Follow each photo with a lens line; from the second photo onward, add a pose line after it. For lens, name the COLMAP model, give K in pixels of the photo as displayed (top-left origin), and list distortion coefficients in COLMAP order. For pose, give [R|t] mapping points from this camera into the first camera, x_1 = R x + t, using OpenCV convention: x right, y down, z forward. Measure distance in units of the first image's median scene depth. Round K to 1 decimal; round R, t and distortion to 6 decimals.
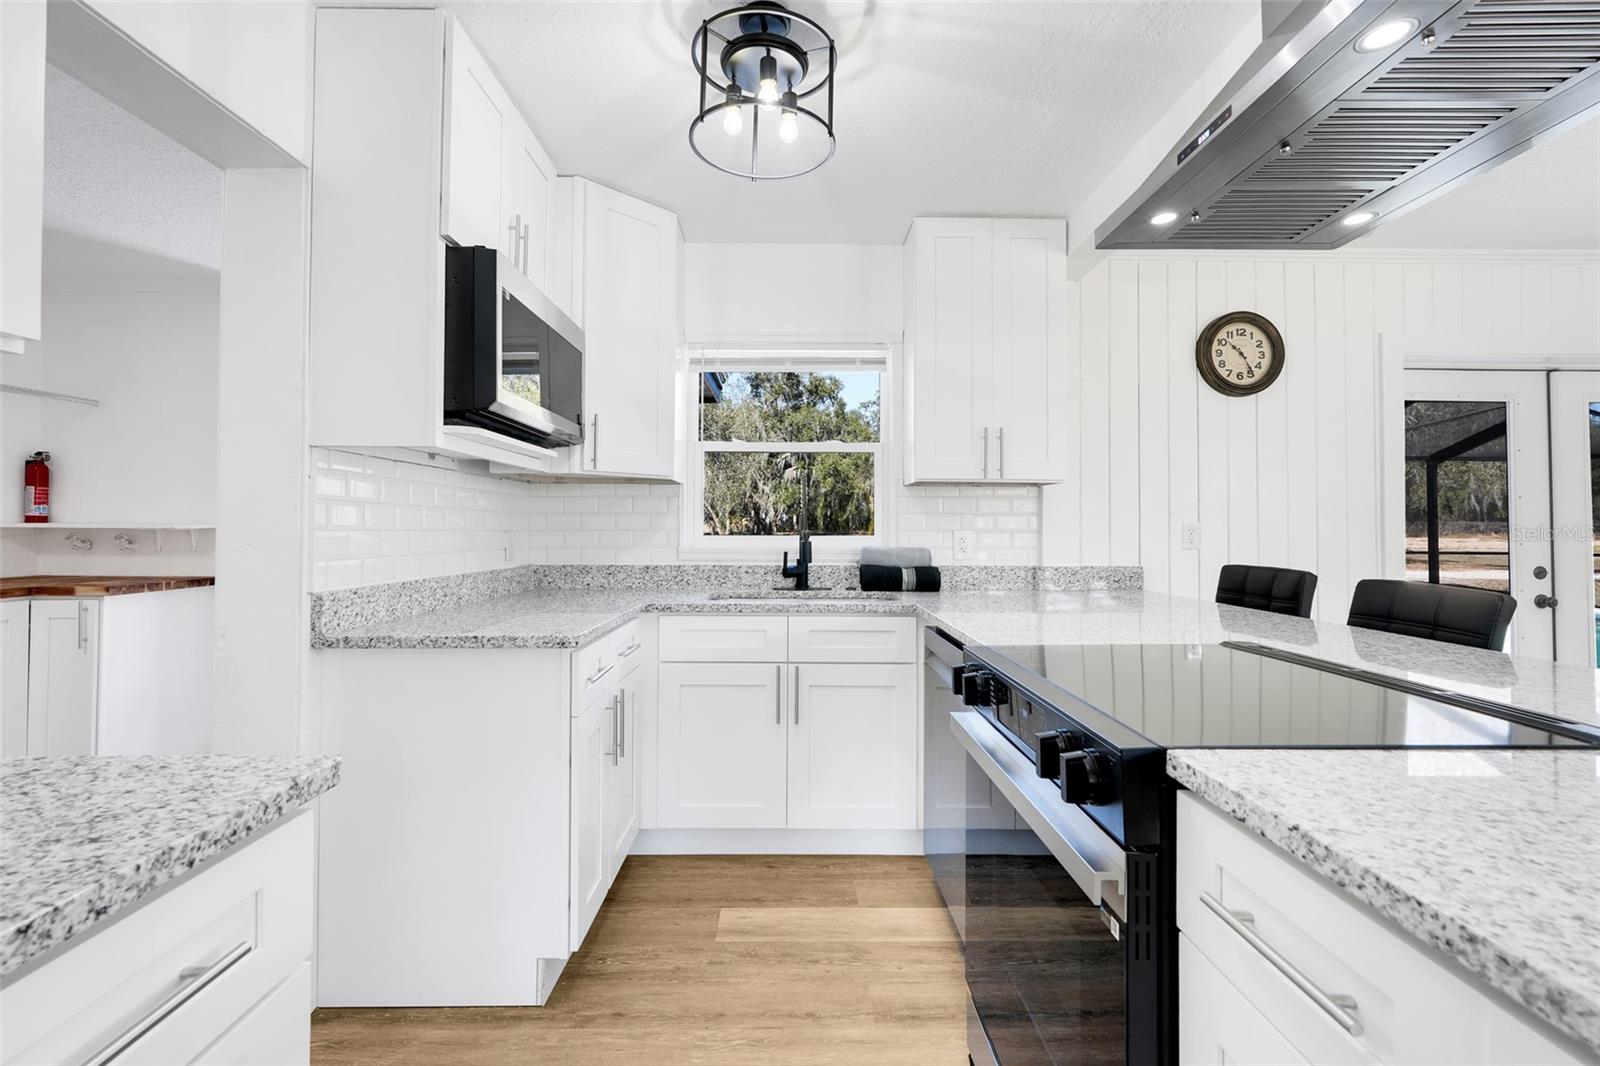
lens RADIAL K [[708.6, 0, 795.2], [0, 708.6, 528.3], [0, 0, 1]] dist [-0.011512, 0.002070]
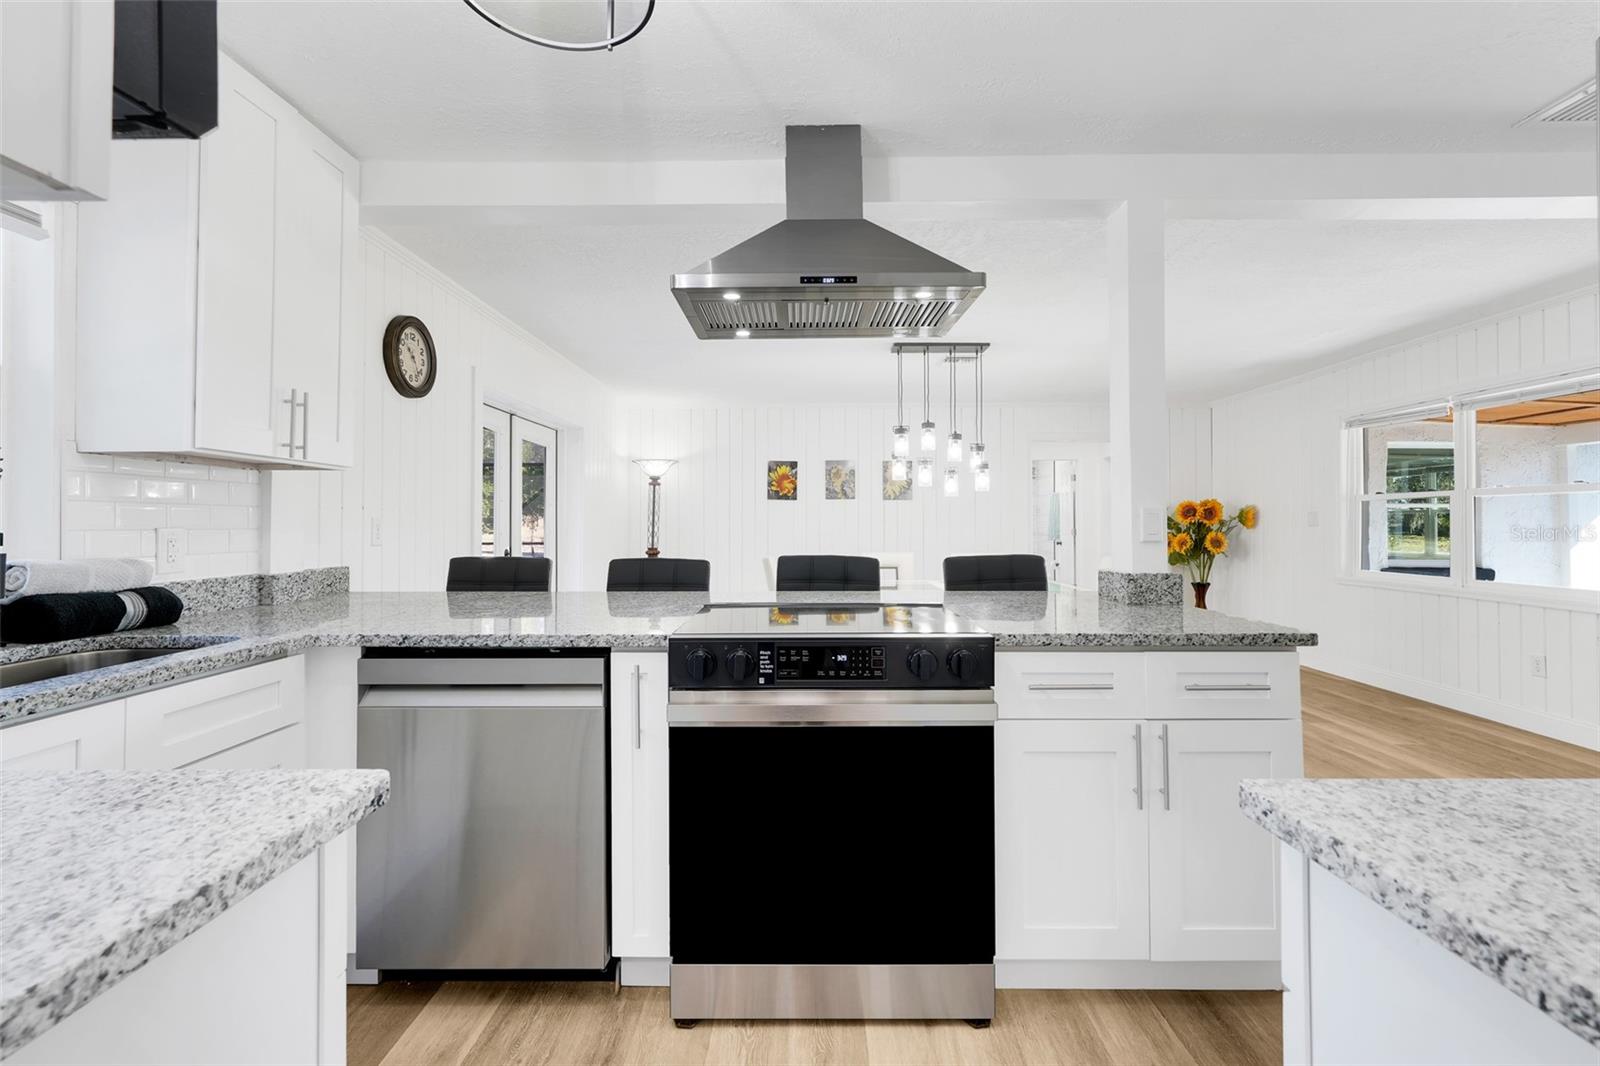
lens RADIAL K [[708.6, 0, 795.7], [0, 708.6, 521.2], [0, 0, 1]] dist [-0.011512, 0.002070]
pose [[0.028464, 0.001533, 0.999594, -1.734745], [0.002027, 0.999997, -0.001592, -0.007158], [-0.999593, 0.002072, 0.028461, 1.714359]]
